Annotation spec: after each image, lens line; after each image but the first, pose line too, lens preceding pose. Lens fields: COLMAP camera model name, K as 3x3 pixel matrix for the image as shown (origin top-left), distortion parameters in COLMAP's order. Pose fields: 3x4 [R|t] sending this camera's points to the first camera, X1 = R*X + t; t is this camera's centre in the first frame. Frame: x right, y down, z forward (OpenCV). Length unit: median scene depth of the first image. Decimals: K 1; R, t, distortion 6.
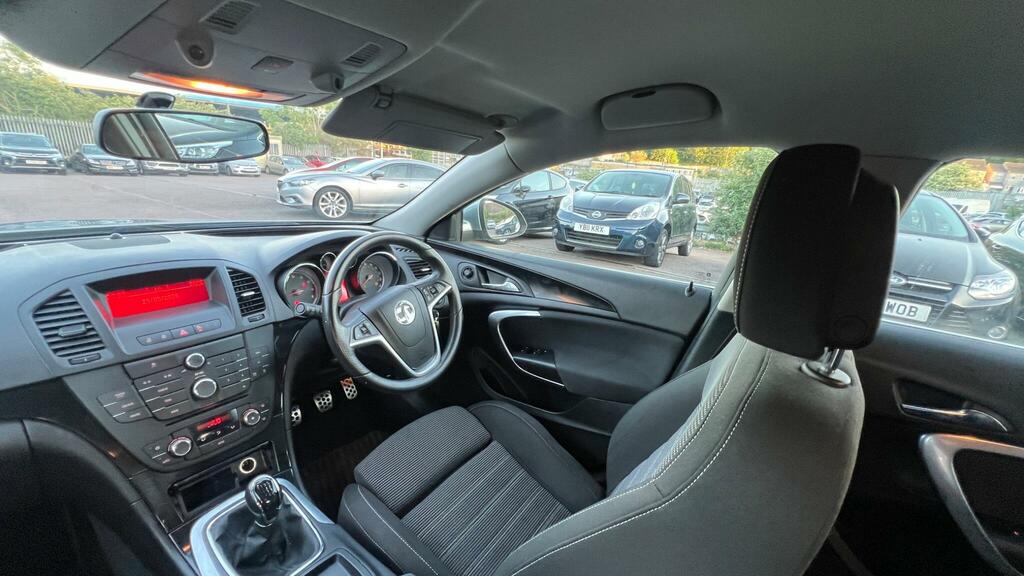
lens RADIAL K [[409.4, 0, 510.2], [0, 409.4, 288.3], [0, 0, 1]] dist [-0.002822, 0.001467]
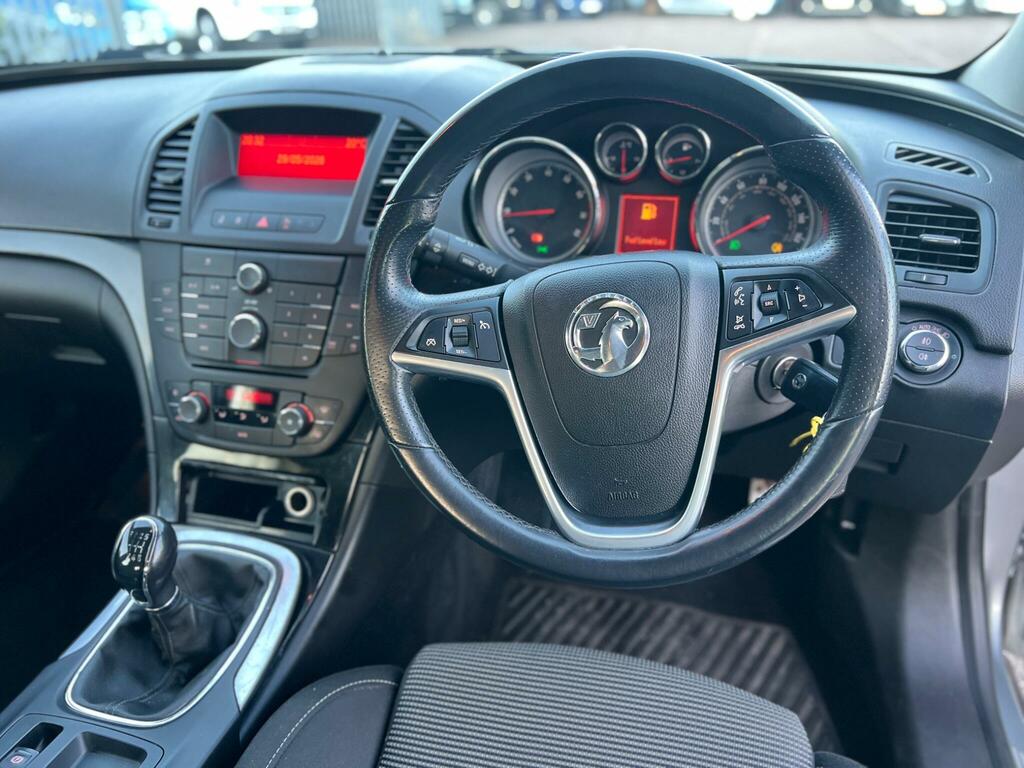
lens RADIAL K [[774.7, 0, 513.8], [0, 774.7, 386.5], [0, 0, 1]] dist [0.037032, -0.044837]
pose [[0.335565, 0.372721, -0.865145, 0.239598], [-0.222941, 0.923728, 0.311488, -0.072378], [0.915256, 0.088352, 0.393065, 0.756576]]
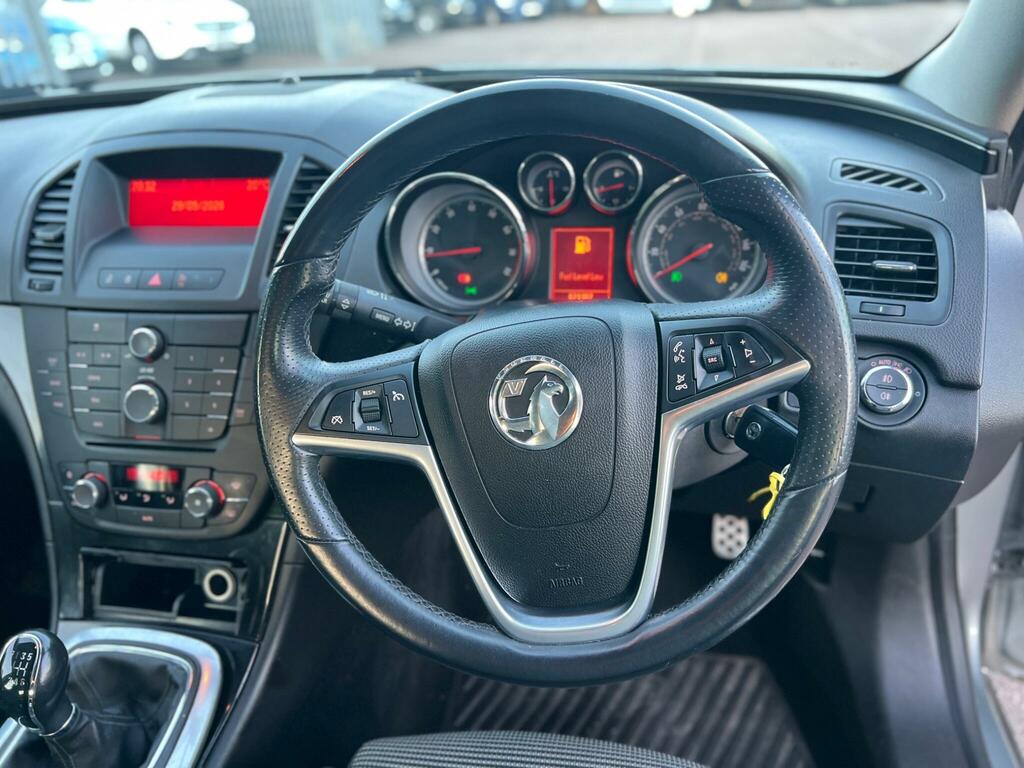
lens RADIAL K [[774.7, 0, 516.4], [0, 774.7, 390.1], [0, 0, 1]] dist [0.037032, -0.044837]
pose [[0.398137, 0.349044, -0.848325, 0.169213], [-0.177661, 0.936611, 0.301989, -0.104151], [0.899957, 0.030481, 0.434911, 0.814000]]
